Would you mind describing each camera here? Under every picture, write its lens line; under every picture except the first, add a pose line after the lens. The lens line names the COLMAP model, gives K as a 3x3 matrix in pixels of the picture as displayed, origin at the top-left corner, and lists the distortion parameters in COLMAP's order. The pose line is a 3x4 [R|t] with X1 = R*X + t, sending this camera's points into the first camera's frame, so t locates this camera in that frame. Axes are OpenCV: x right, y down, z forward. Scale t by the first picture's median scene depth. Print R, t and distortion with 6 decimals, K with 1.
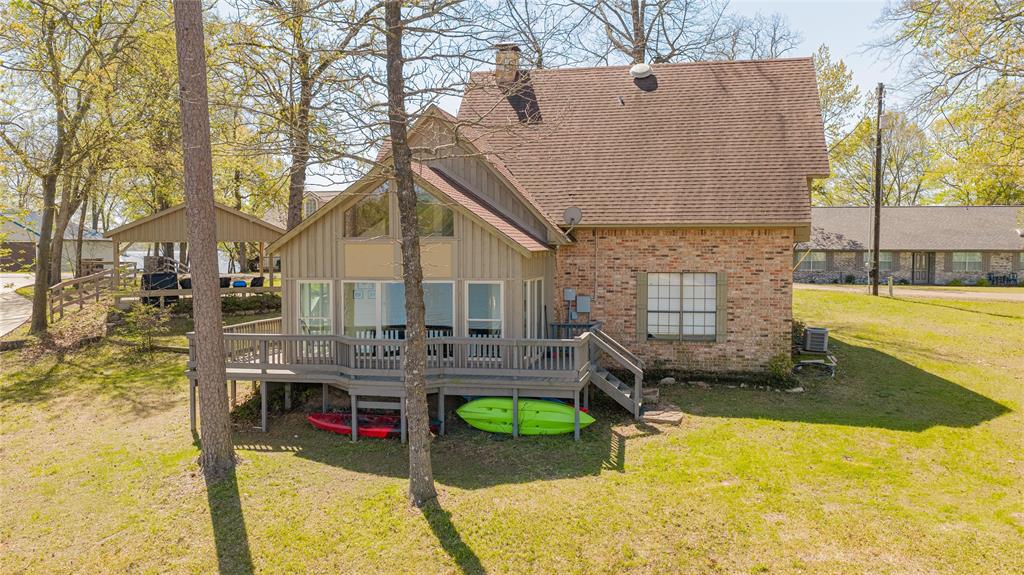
lens RADIAL K [[840.3, 0, 517.6], [0, 840.3, 286.1], [0, 0, 1]] dist [0.014303, -0.041607]
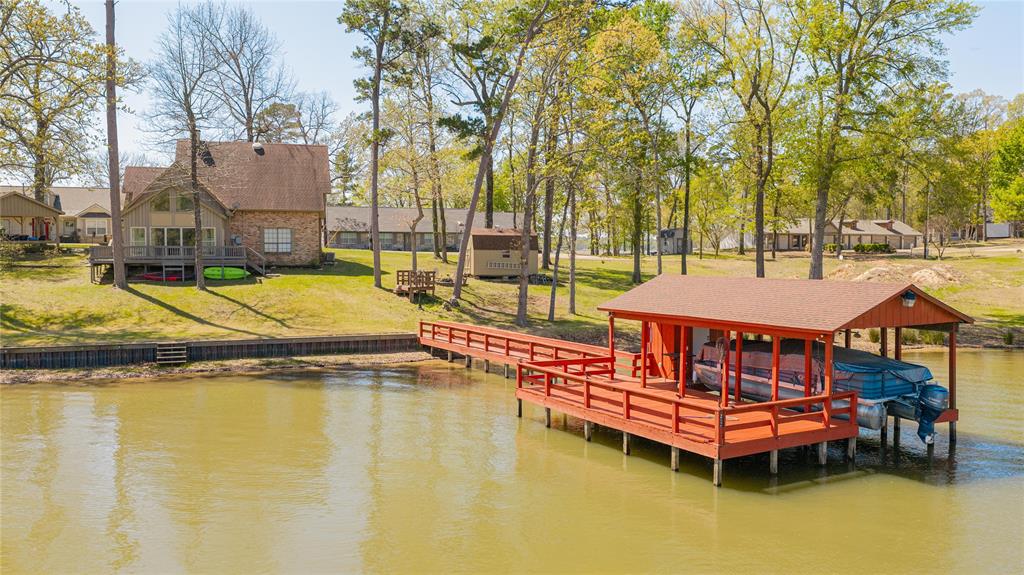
lens RADIAL K [[840.3, 0, 506.9], [0, 840.3, 280.5], [0, 0, 1]] dist [0.014303, -0.041607]
pose [[0.887249, -0.017901, 0.460944, -0.382111], [0.021484, 0.999766, -0.002526, 0.168790], [-0.460790, 0.012144, 0.887426, -1.655939]]
